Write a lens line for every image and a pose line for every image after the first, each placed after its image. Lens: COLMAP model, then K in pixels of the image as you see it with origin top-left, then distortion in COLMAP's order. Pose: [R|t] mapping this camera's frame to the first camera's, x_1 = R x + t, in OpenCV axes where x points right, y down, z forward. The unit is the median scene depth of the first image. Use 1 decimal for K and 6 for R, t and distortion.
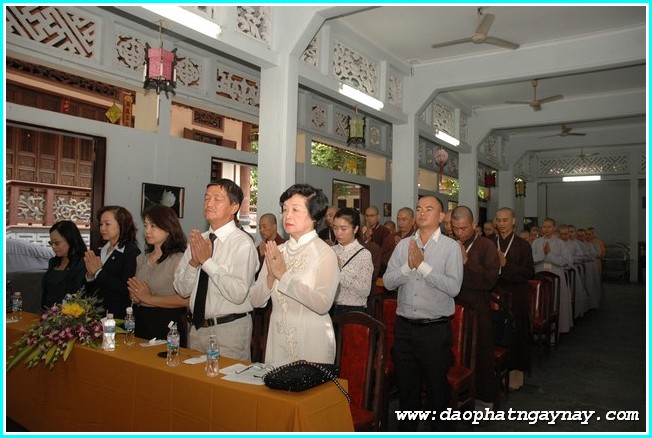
lens RADIAL K [[515.3, 0, 326.0], [0, 515.3, 219.0], [0, 0, 1]] dist [-0.121163, 0.101279]
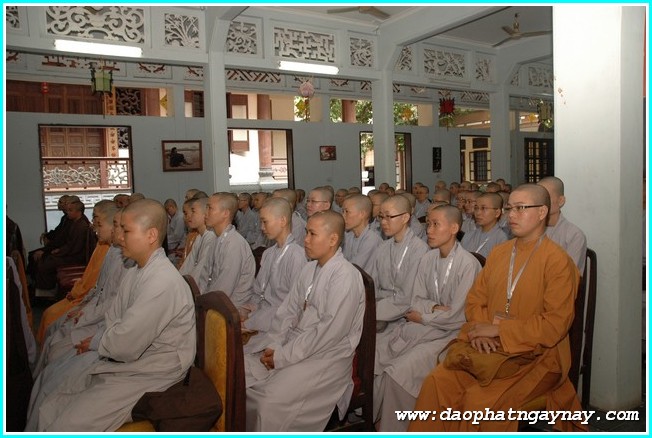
lens RADIAL K [[545.7, 0, 337.5], [0, 545.7, 220.6], [0, 0, 1]] dist [-0.167829, 0.216815]
pose [[0.907961, -0.019749, -0.418589, 1.038519], [0.062444, 0.994113, 0.088545, 0.031257], [0.414376, -0.106533, 0.903849, 0.279624]]
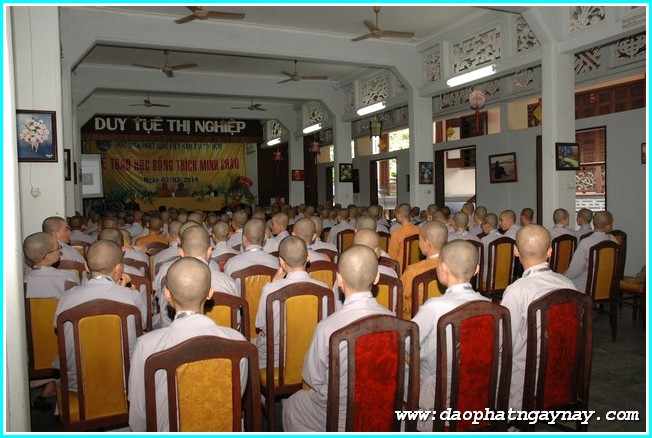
lens RADIAL K [[515.3, 0, 326.0], [0, 515.3, 219.0], [0, 0, 1]] dist [-0.121163, 0.101279]
pose [[-0.528534, 0.022137, -0.848623, 1.660574], [0.038413, 0.999260, 0.002142, 0.092032], [0.848042, -0.031466, -0.528993, 1.942050]]
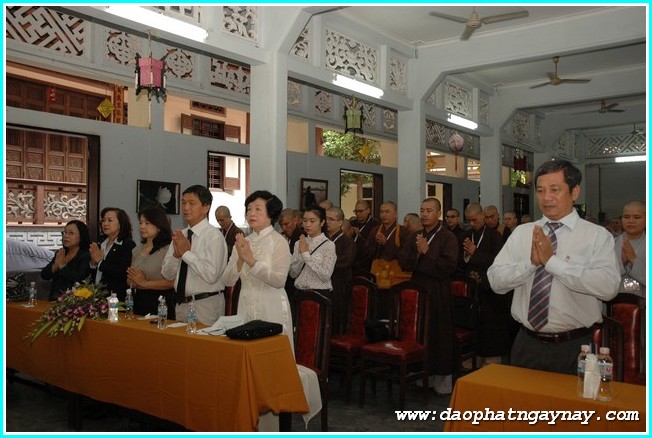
lens RADIAL K [[621.5, 0, 326.0], [0, 621.5, 219.0], [0, 0, 1]] dist [-0.015106, 0.000025]
pose [[0.998422, -0.017015, -0.053512, 0.077697], [0.017842, 0.999728, 0.015011, -0.006140], [0.053242, -0.015942, 0.998454, -0.213345]]
